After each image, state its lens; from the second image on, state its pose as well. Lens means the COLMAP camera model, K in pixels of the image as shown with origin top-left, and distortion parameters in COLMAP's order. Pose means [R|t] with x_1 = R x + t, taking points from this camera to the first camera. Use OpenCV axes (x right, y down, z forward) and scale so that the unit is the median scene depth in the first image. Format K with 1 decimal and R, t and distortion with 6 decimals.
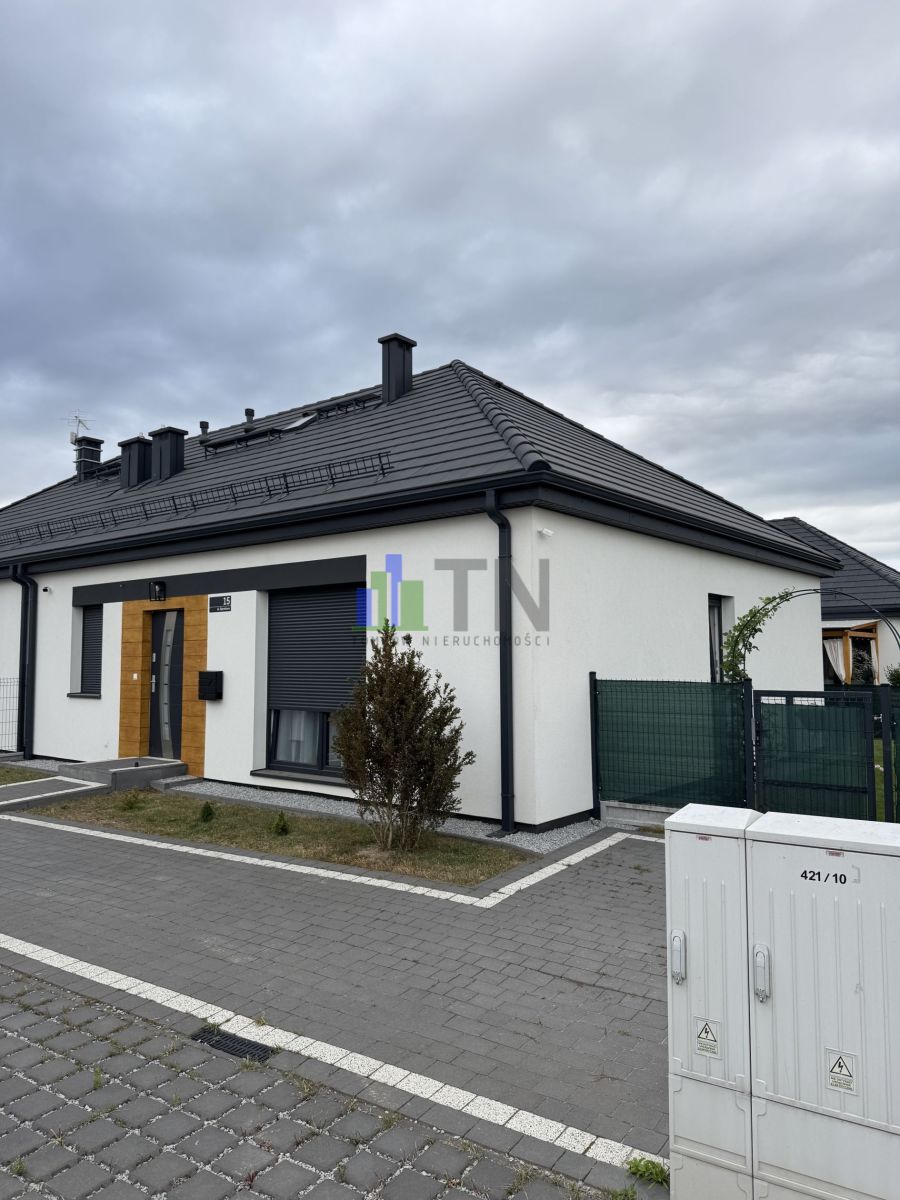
lens RADIAL K [[845.0, 0, 467.9], [0, 845.0, 598.6], [0, 0, 1]] dist [0.054390, -0.079767]
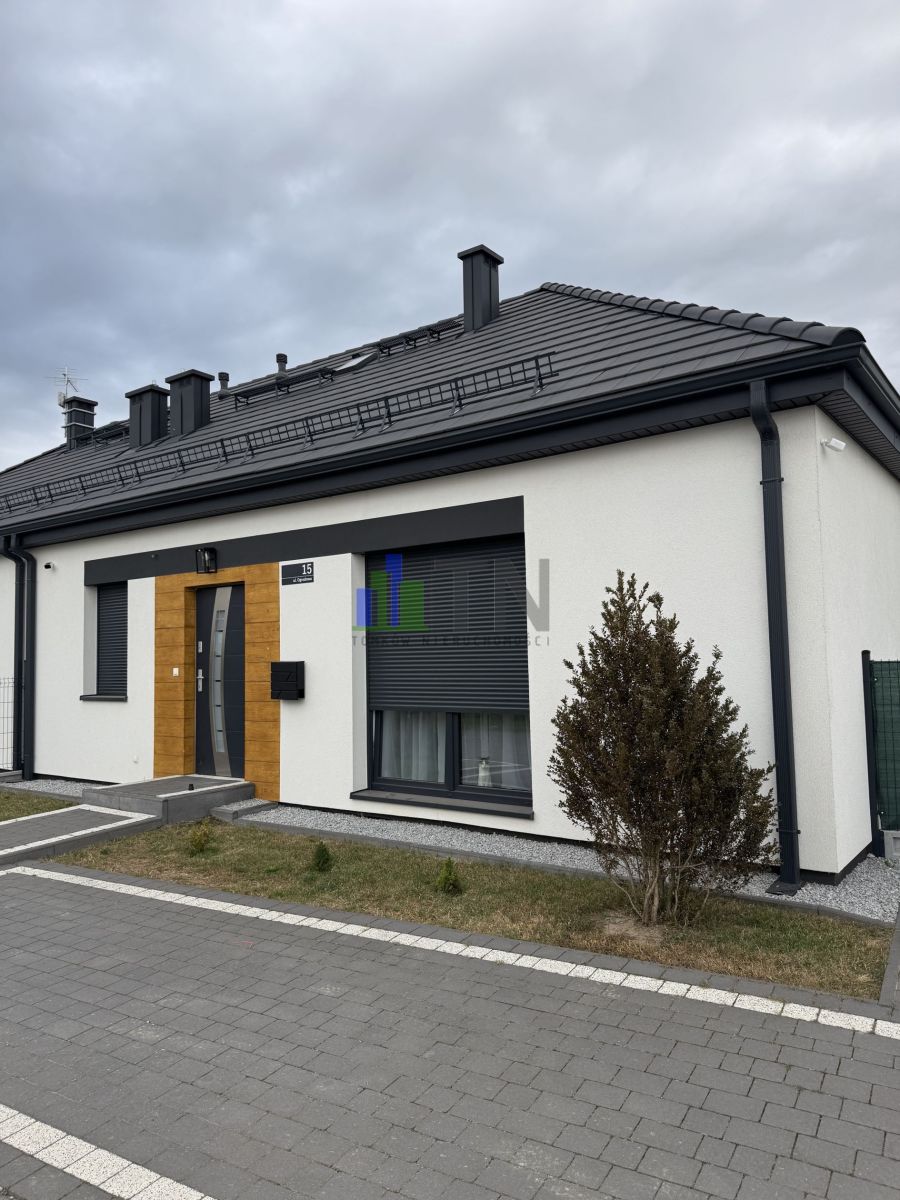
lens RADIAL K [[845.0, 0, 456.3], [0, 845.0, 601.1], [0, 0, 1]] dist [0.054390, -0.079767]
pose [[0.999105, -0.018729, 0.037929, -0.171832], [0.018303, 0.999766, 0.011531, 0.023814], [-0.038136, -0.010826, 0.999214, 0.227346]]
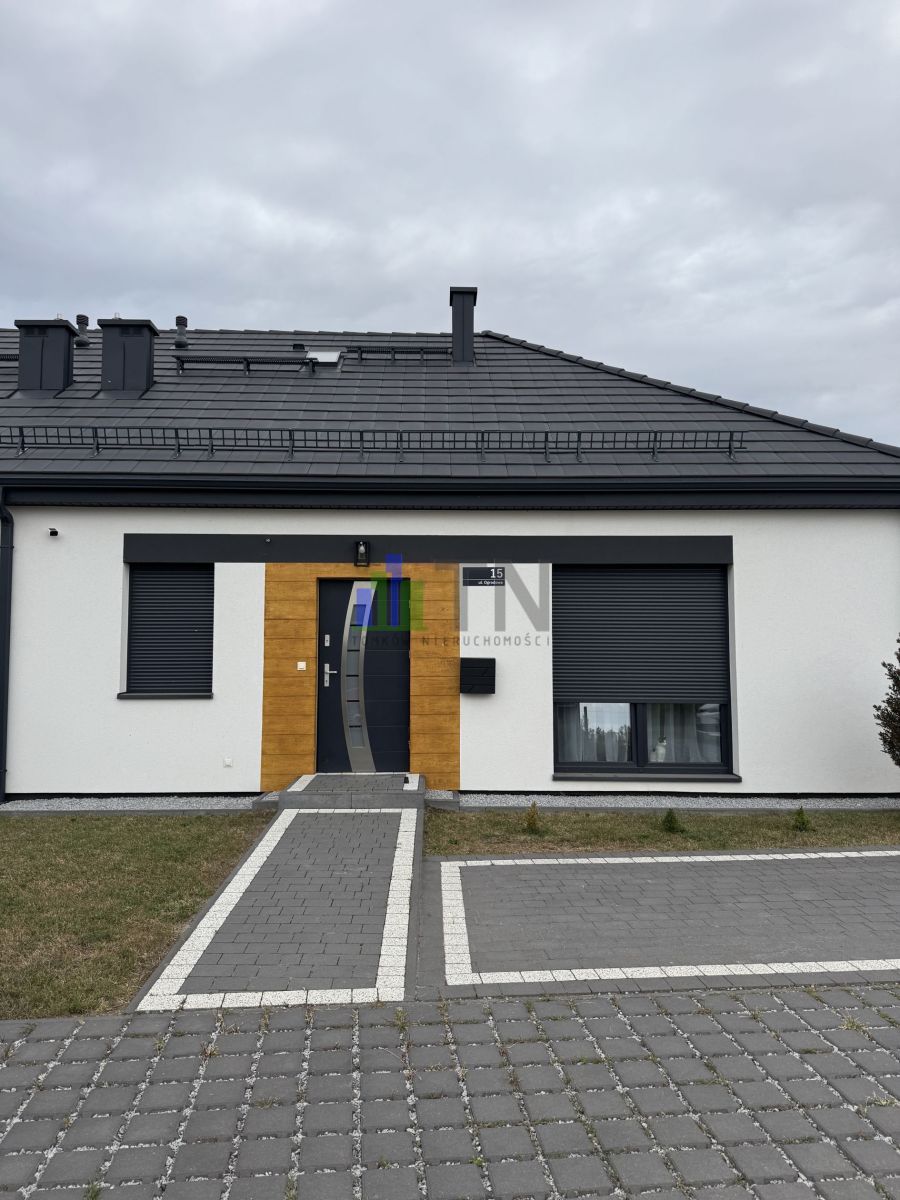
lens RADIAL K [[845.0, 0, 441.1], [0, 845.0, 601.6], [0, 0, 1]] dist [0.054390, -0.079767]
pose [[0.770110, 0.036502, 0.636866, -0.805929], [-0.049575, 0.998767, 0.002702, 0.029316], [-0.635982, -0.033654, 0.770970, 0.380844]]
